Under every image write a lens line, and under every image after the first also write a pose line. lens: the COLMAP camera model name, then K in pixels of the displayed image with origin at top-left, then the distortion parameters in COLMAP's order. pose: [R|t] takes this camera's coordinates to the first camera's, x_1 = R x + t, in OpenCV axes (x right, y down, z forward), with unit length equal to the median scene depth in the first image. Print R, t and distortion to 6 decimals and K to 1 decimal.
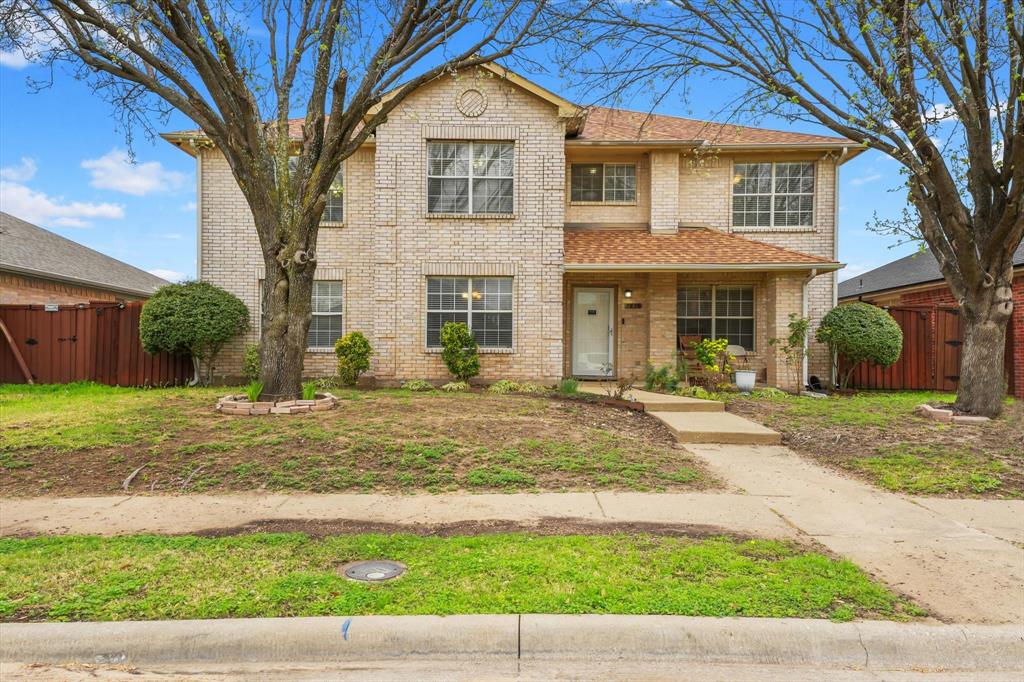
lens RADIAL K [[665.9, 0, 512.8], [0, 665.9, 340.7], [0, 0, 1]] dist [0.048085, -0.000746]
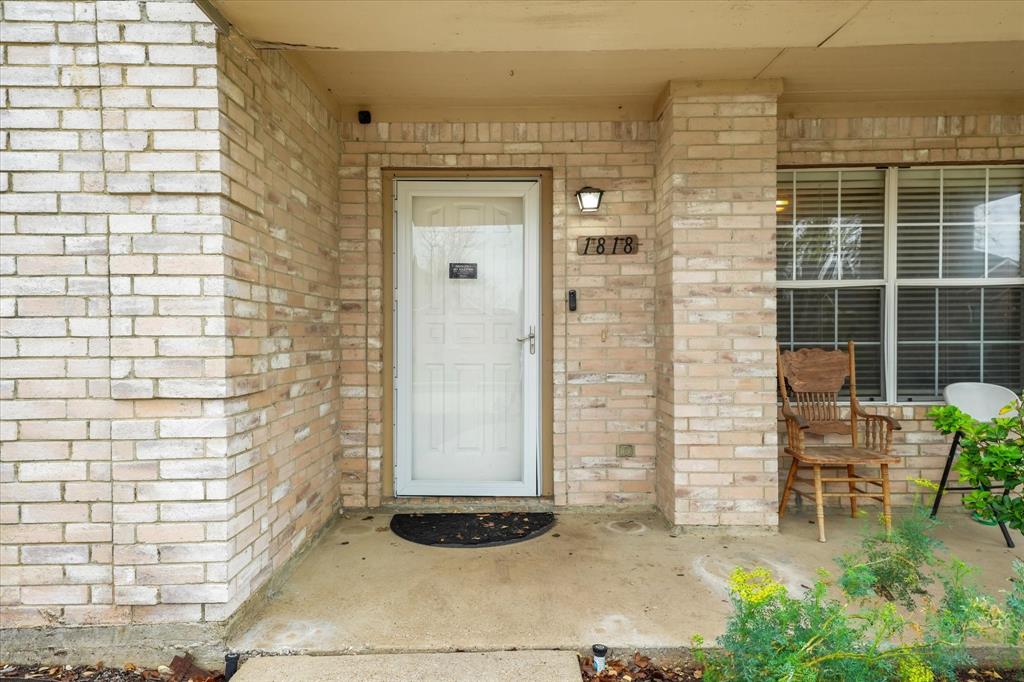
lens RADIAL K [[665.9, 0, 510.0], [0, 665.9, 344.8], [0, 0, 1]] dist [0.048085, -0.000746]
pose [[0.999288, -0.015826, 0.034254, 0.143592], [0.014919, 0.999535, 0.026589, -0.020871], [-0.034659, -0.026059, 0.999059, 0.800251]]
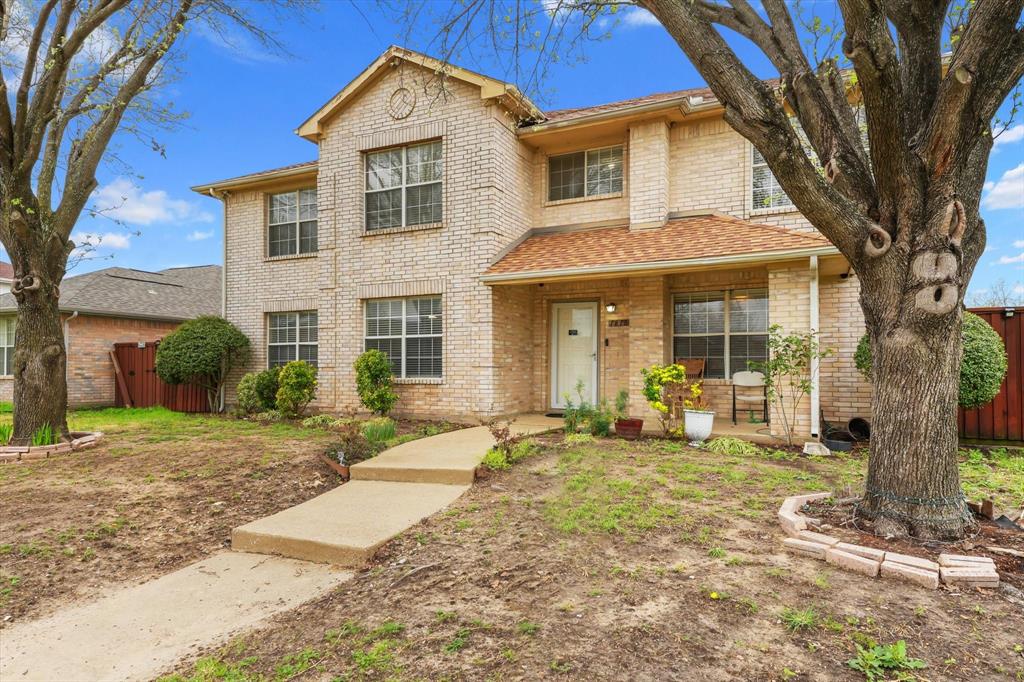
lens RADIAL K [[595.4, 0, 517.6], [0, 595.4, 358.8], [0, 0, 1]] dist [0.013686, 0.000997]
pose [[0.914236, -0.016106, -0.404862, 0.394583], [0.014074, 0.999869, -0.007994, -0.005995], [0.404937, 0.001610, 0.914343, 0.333575]]
